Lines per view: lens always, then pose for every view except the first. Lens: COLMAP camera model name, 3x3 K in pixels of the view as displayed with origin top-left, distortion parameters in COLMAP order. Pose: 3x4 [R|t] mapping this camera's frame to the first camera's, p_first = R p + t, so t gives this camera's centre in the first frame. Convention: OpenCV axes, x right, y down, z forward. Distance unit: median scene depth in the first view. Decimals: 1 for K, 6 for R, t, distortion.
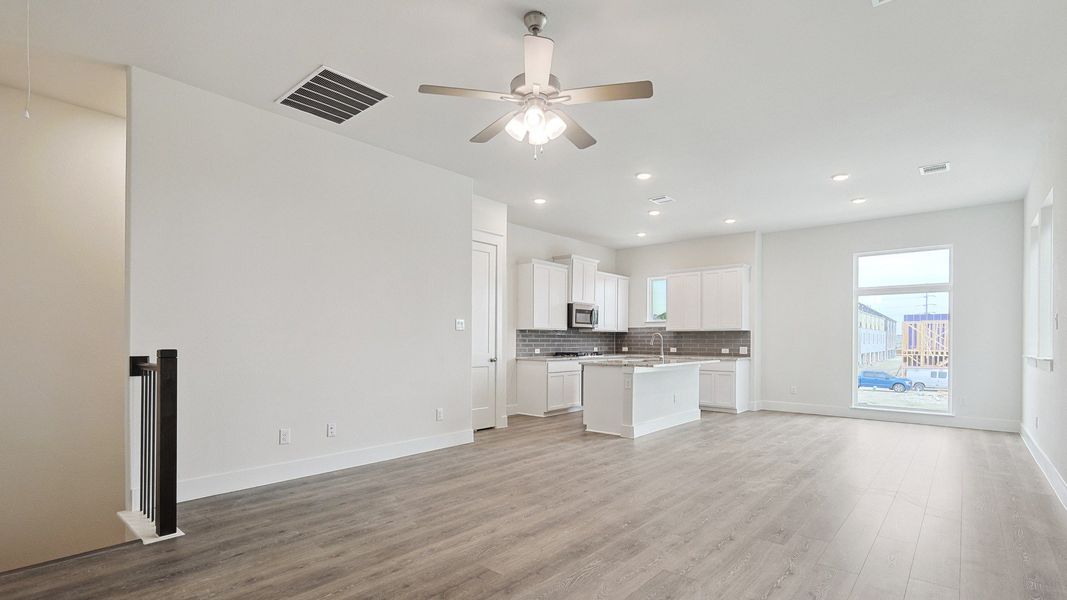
lens RADIAL K [[495.2, 0, 532.9], [0, 495.2, 336.7], [0, 0, 1]] dist [0.004275, -0.000018]
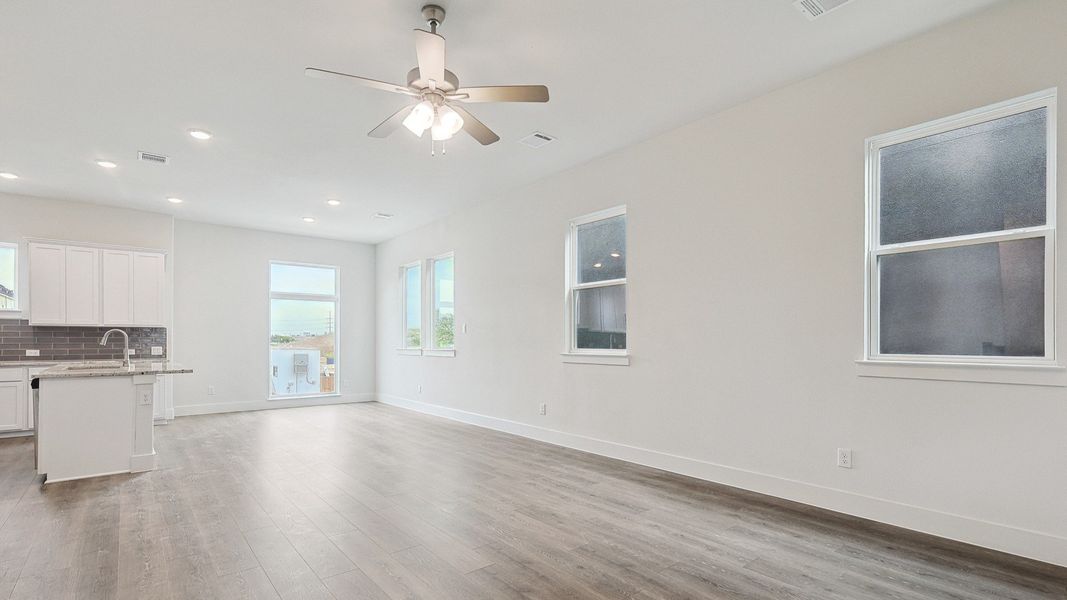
lens RADIAL K [[495.2, 0, 531.4], [0, 495.2, 350.1], [0, 0, 1]] dist [0.004275, -0.000018]
pose [[0.167946, -0.022607, 0.985537, -0.338697], [-0.007595, 0.999678, 0.024226, 0.000580], [-0.985767, -0.011554, 0.167720, 0.237492]]
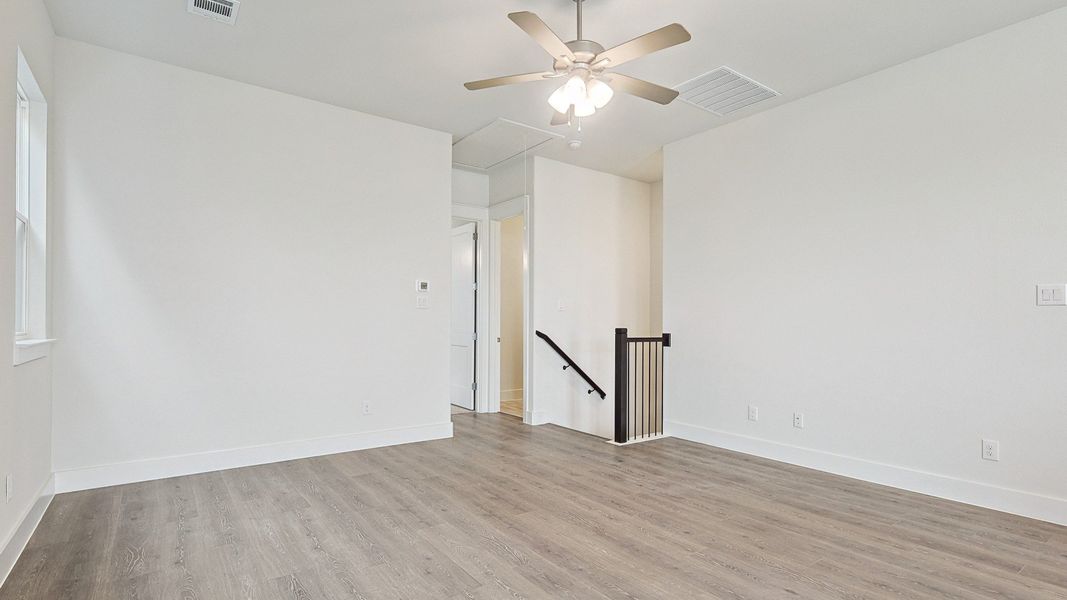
lens RADIAL K [[515.0, 0, 535.1], [0, 515.0, 318.8], [0, 0, 1]] dist [0.013101, -0.002151]
pose [[-0.213229, -0.010520, -0.976946, 0.364242], [-0.000085, 0.999942, -0.010749, 0.005398], [0.977002, -0.002209, -0.213217, 0.414608]]
